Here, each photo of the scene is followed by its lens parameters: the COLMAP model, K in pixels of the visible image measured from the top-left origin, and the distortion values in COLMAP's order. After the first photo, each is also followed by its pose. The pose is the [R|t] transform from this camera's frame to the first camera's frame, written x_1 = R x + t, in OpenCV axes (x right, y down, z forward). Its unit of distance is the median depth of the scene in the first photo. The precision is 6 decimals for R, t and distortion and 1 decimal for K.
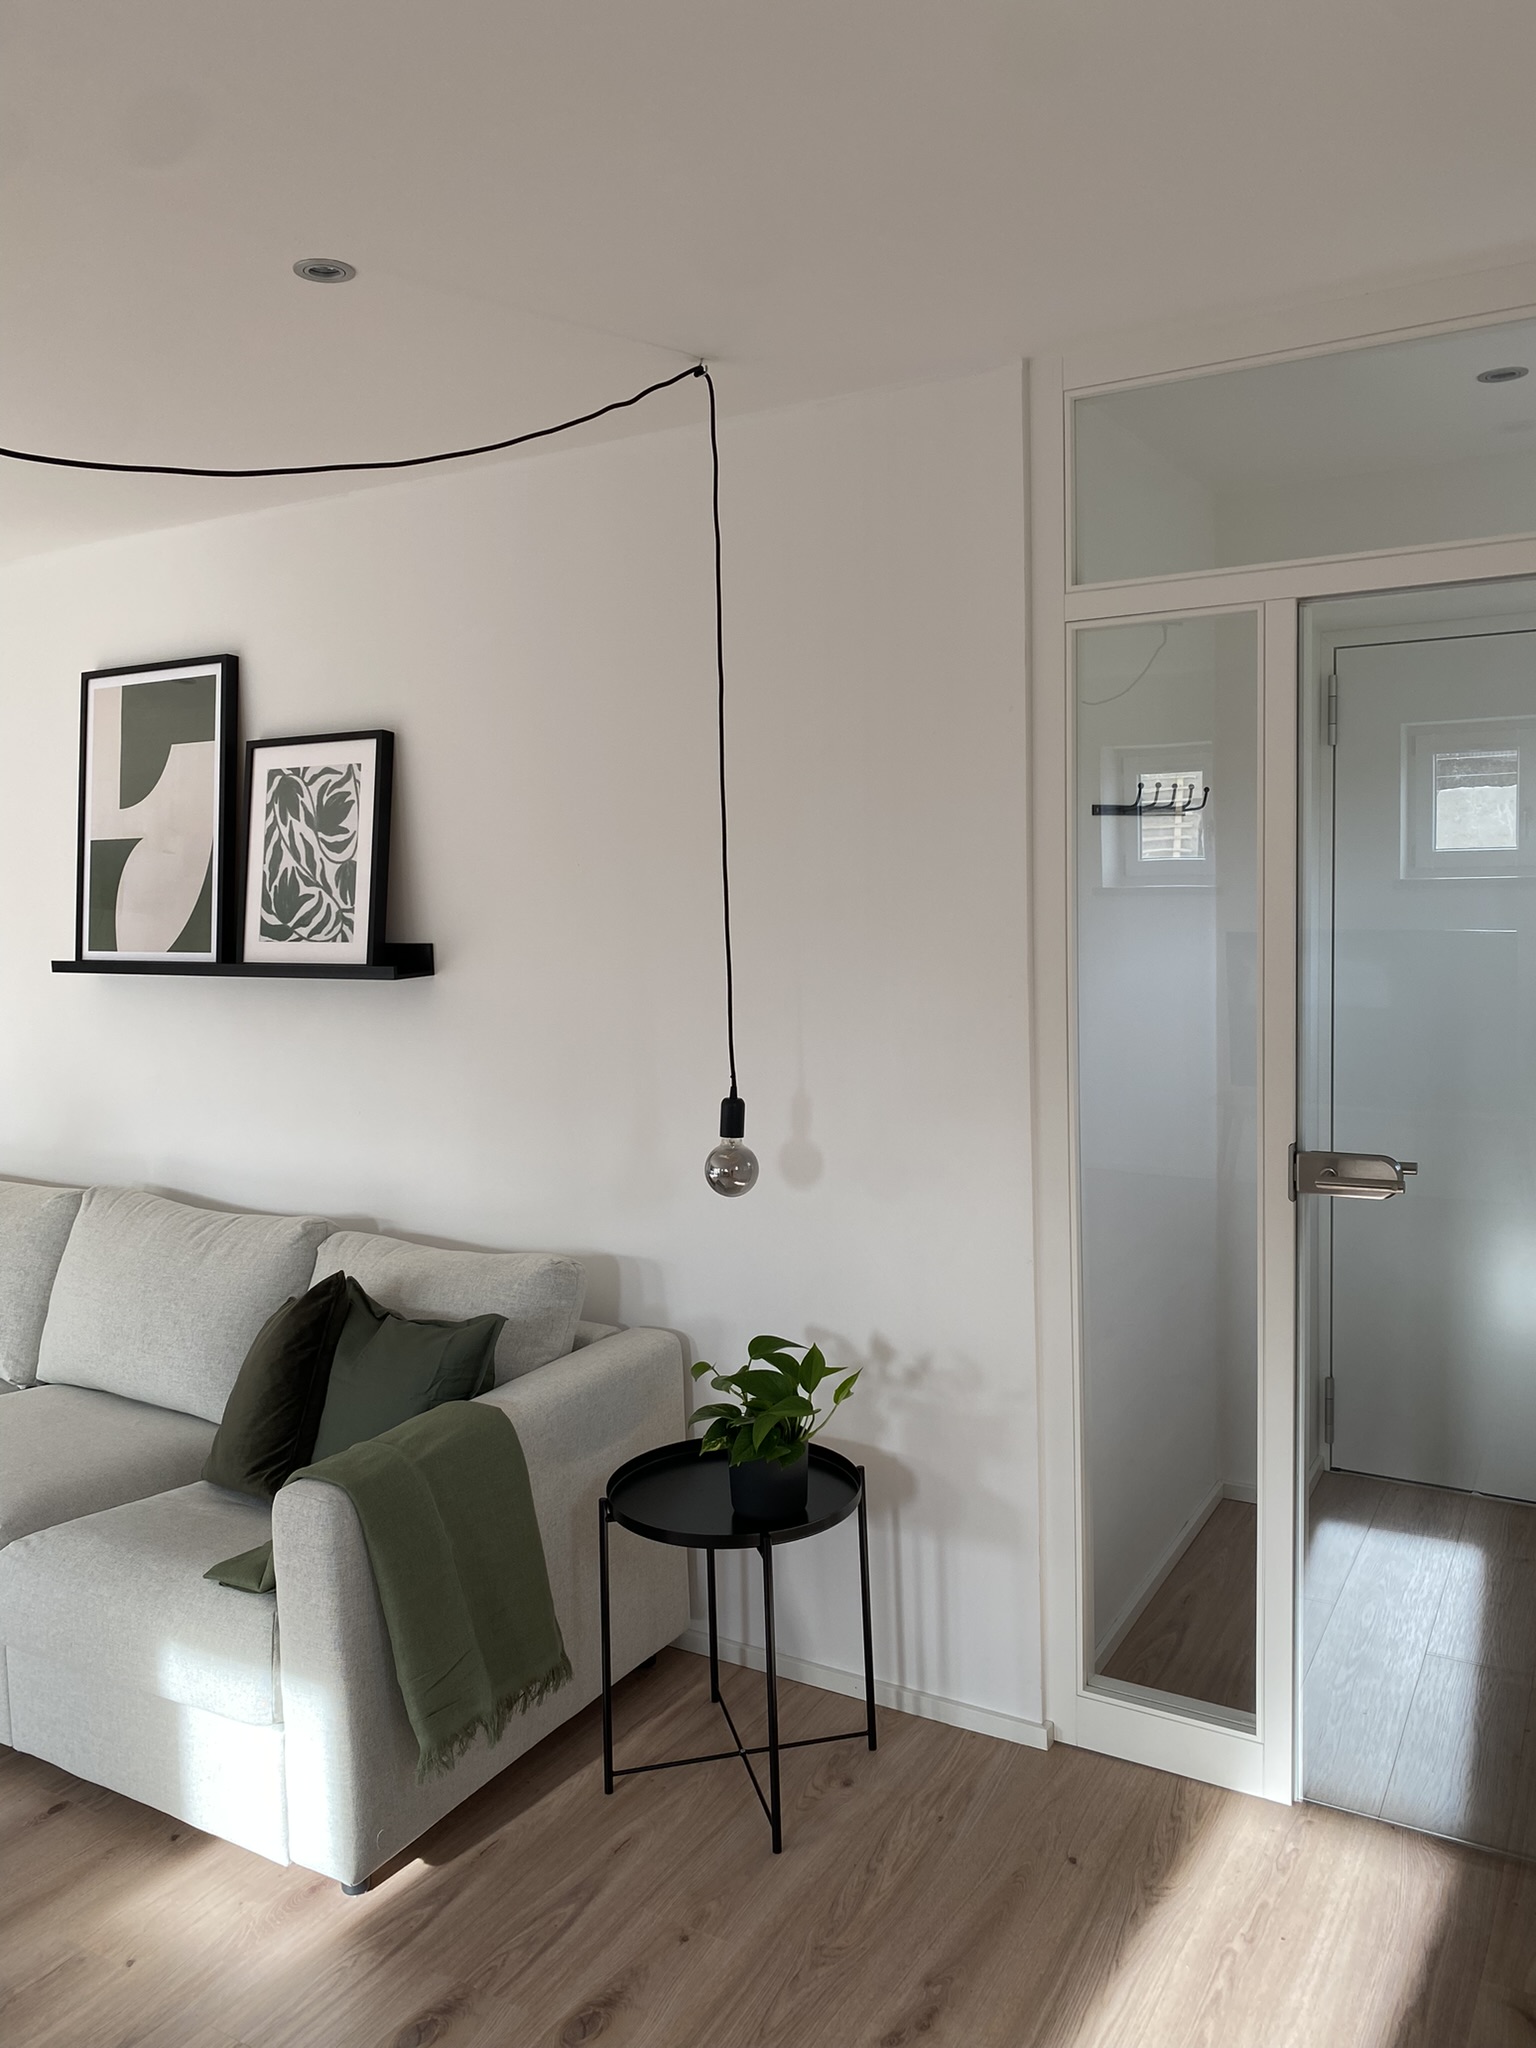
lens RADIAL K [[1553.3, 0, 768.0], [0, 1553.3, 1024.0], [0, 0, 1]] dist [0.027540, -0.030816]
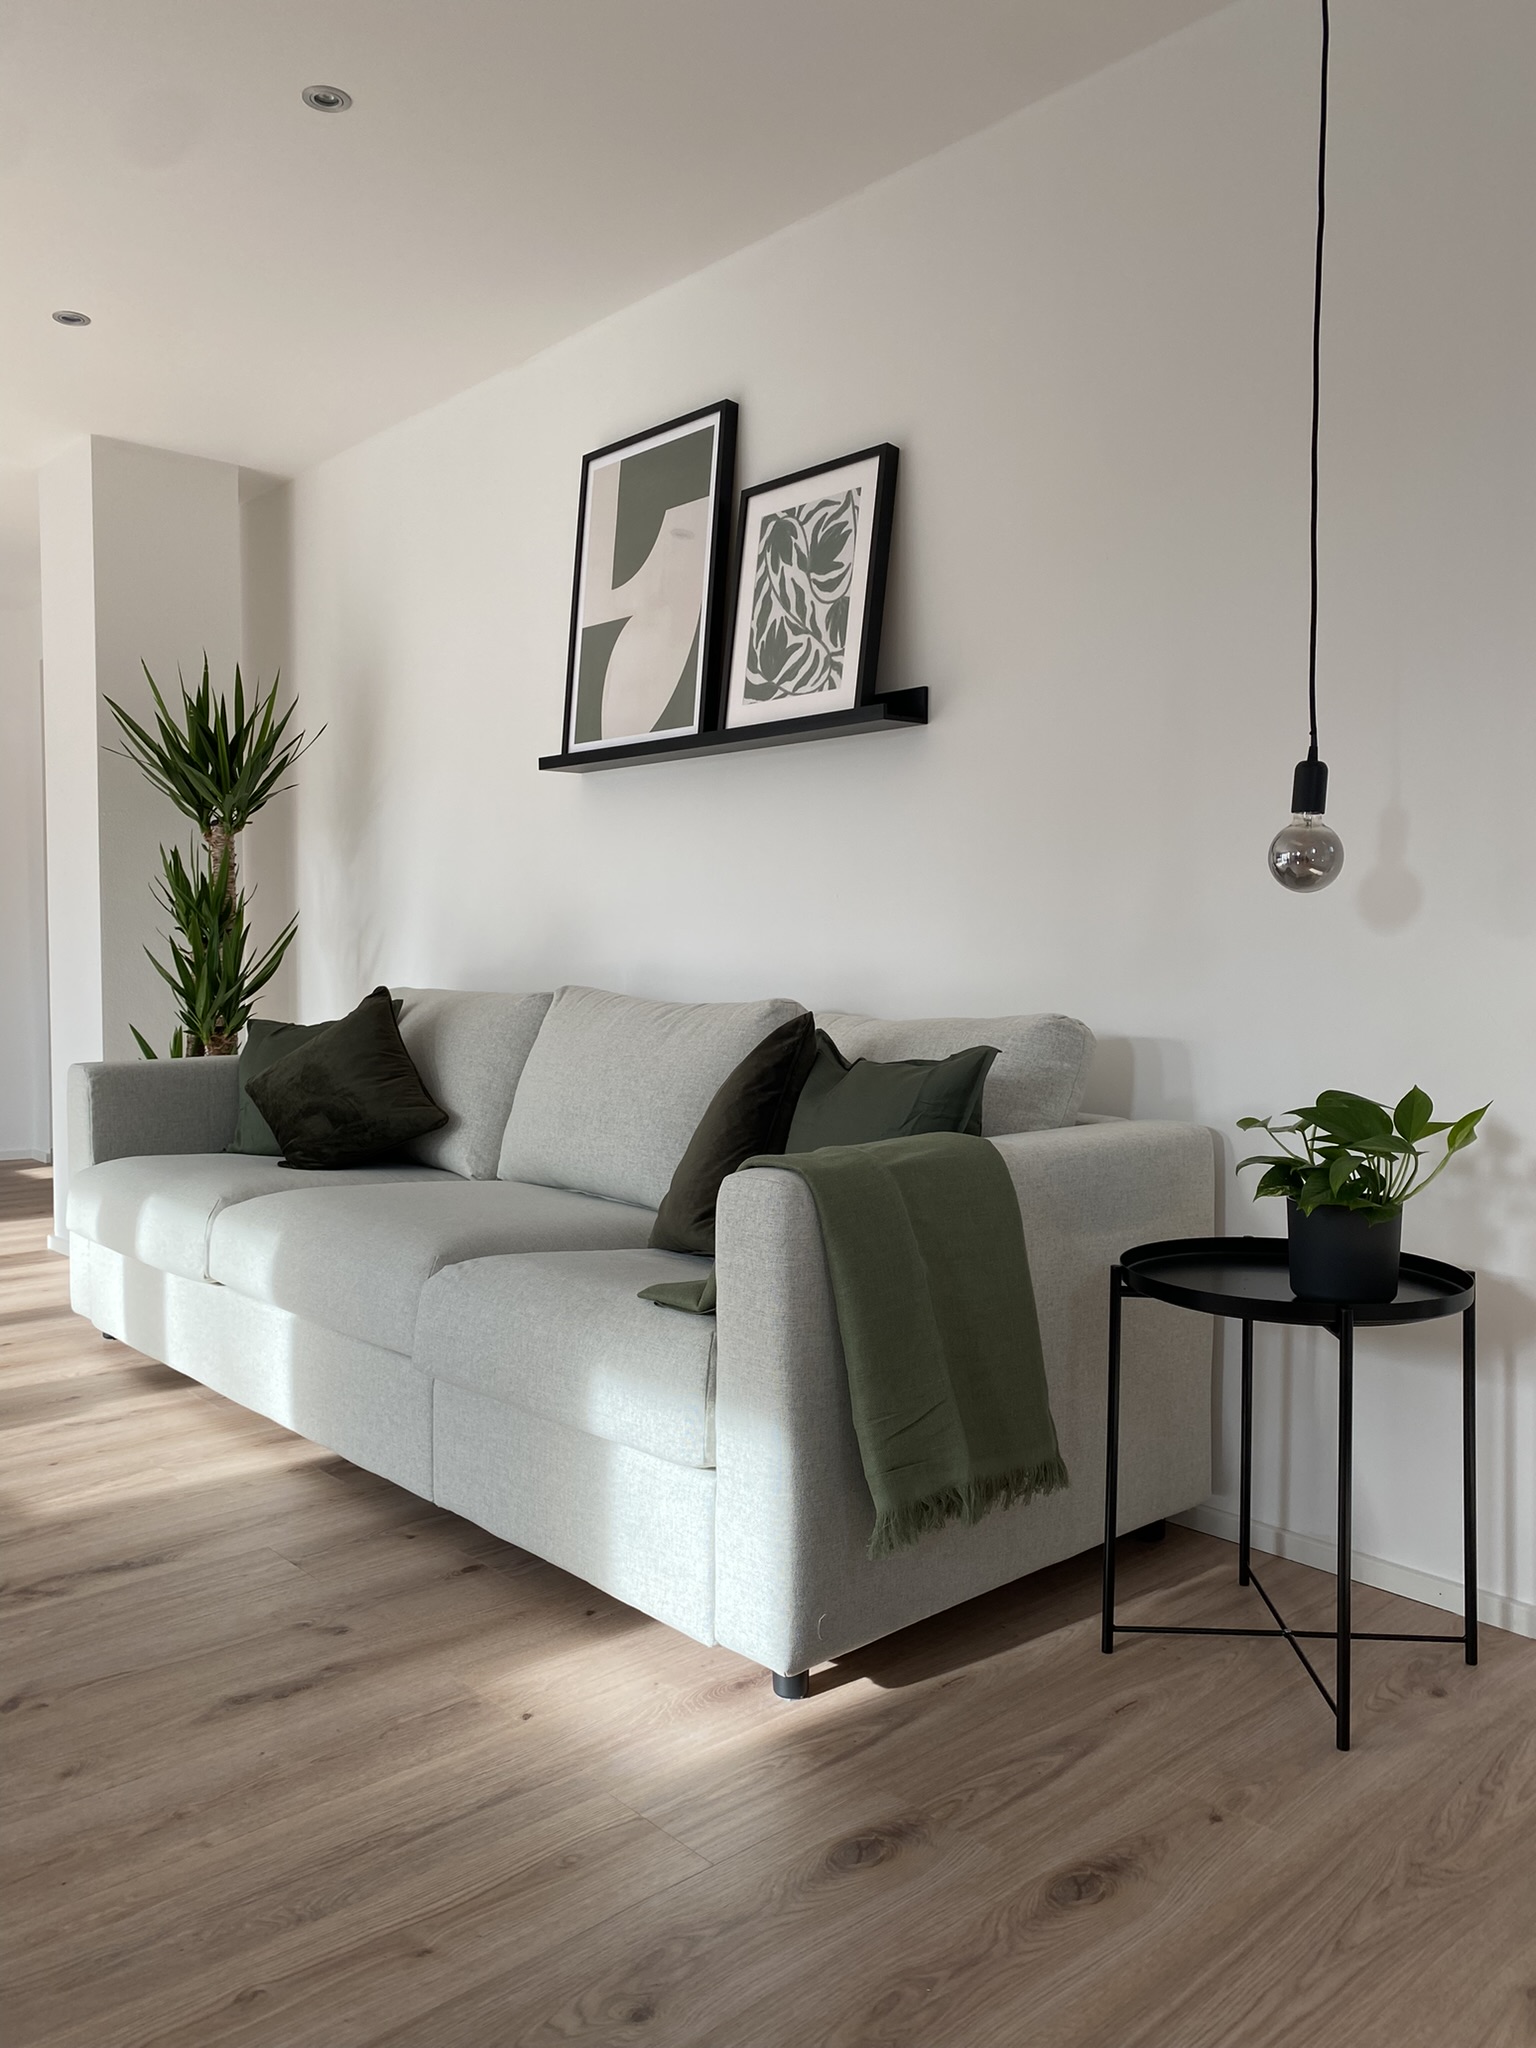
lens RADIAL K [[1553.3, 0, 768.0], [0, 1553.3, 1024.0], [0, 0, 1]] dist [0.027540, -0.030816]
pose [[0.953486, 0.039842, -0.298793, -0.044140], [-0.052967, 0.997949, -0.035952, 0.222553], [0.296747, 0.050106, 0.953641, 0.195737]]
